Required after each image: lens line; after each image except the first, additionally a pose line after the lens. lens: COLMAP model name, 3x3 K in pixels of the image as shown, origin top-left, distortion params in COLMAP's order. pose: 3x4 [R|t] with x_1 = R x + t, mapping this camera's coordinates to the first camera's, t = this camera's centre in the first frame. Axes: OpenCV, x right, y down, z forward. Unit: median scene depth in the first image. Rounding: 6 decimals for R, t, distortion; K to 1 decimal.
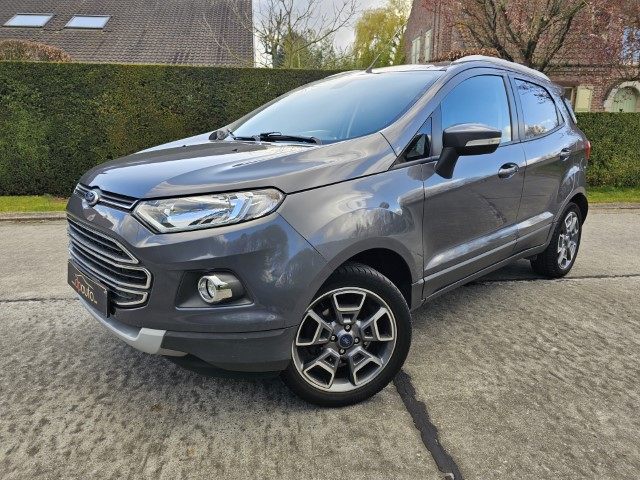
lens RADIAL K [[427.8, 0, 321.0], [0, 427.8, 244.0], [0, 0, 1]] dist [0.040194, -0.026787]
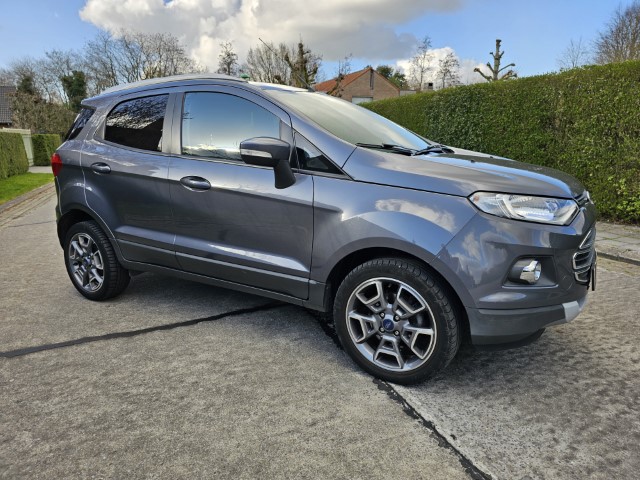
lens RADIAL K [[427.8, 0, 322.5], [0, 427.8, 233.7], [0, 0, 1]] dist [0.040194, -0.026787]
pose [[-0.247311, -0.201980, 0.947650, -1.303509], [0.249806, 0.931678, 0.263768, -0.447367], [-0.936181, 0.301962, -0.179959, 1.660220]]
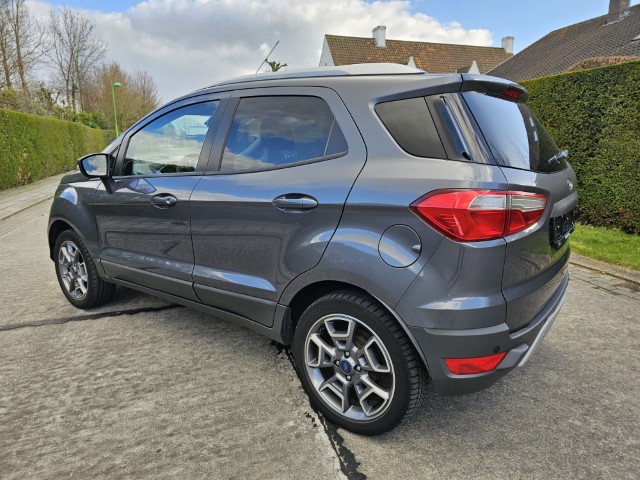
lens RADIAL K [[427.8, 0, 317.9], [0, 427.8, 240.2], [0, 0, 1]] dist [0.040194, -0.026787]
pose [[0.169291, 0.211738, -0.962553, 1.717478], [-0.239626, 0.956186, 0.168192, -0.391874], [0.955992, 0.202179, 0.212611, 1.353338]]
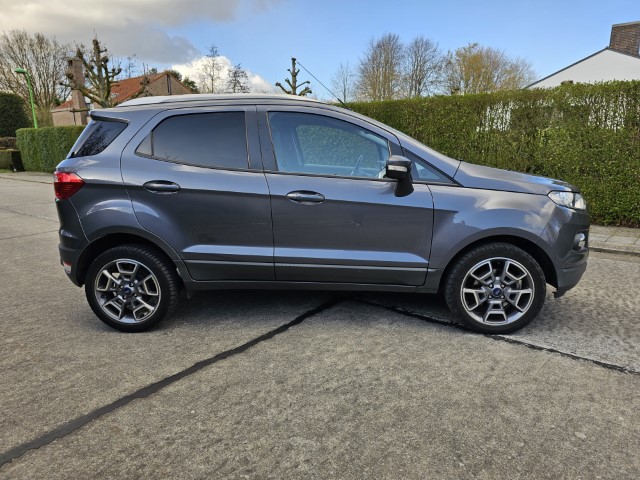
lens RADIAL K [[427.8, 0, 320.1], [0, 427.8, 241.9], [0, 0, 1]] dist [0.040194, -0.026787]
pose [[-0.661638, -0.156905, 0.733223, -1.050492], [0.192365, 0.909614, 0.368236, -0.695532], [-0.724728, 0.384686, -0.571652, 2.500689]]
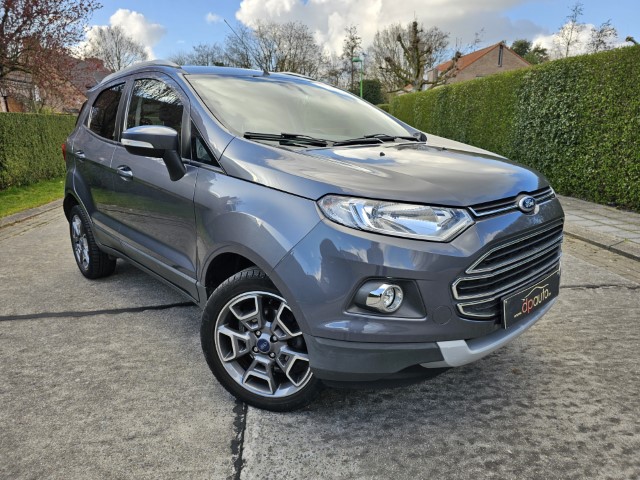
lens RADIAL K [[427.8, 0, 326.2], [0, 427.8, 236.0], [0, 0, 1]] dist [0.040194, -0.026787]
pose [[0.026018, -0.246112, 0.968892, -1.236941], [0.260246, 0.937468, 0.231141, -0.314432], [-0.965192, 0.246136, 0.088441, 1.127456]]
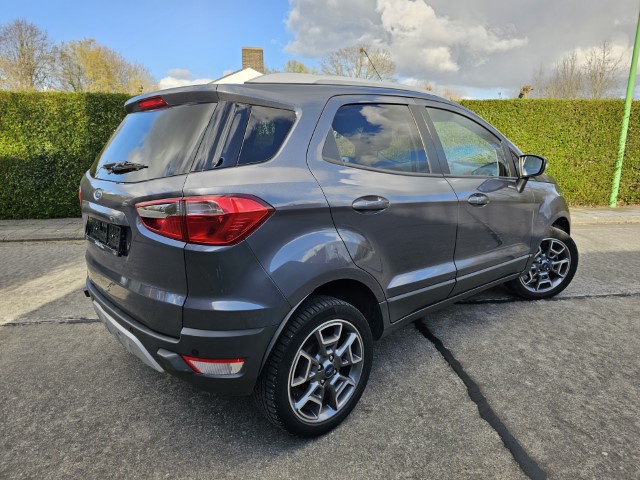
lens RADIAL K [[427.8, 0, 314.3], [0, 427.8, 243.7], [0, 0, 1]] dist [0.040194, -0.026787]
pose [[-0.999368, -0.013249, 0.032974, 0.392057], [0.002905, 0.894335, 0.447389, -0.796961], [-0.035417, 0.447202, -0.893732, 2.911223]]
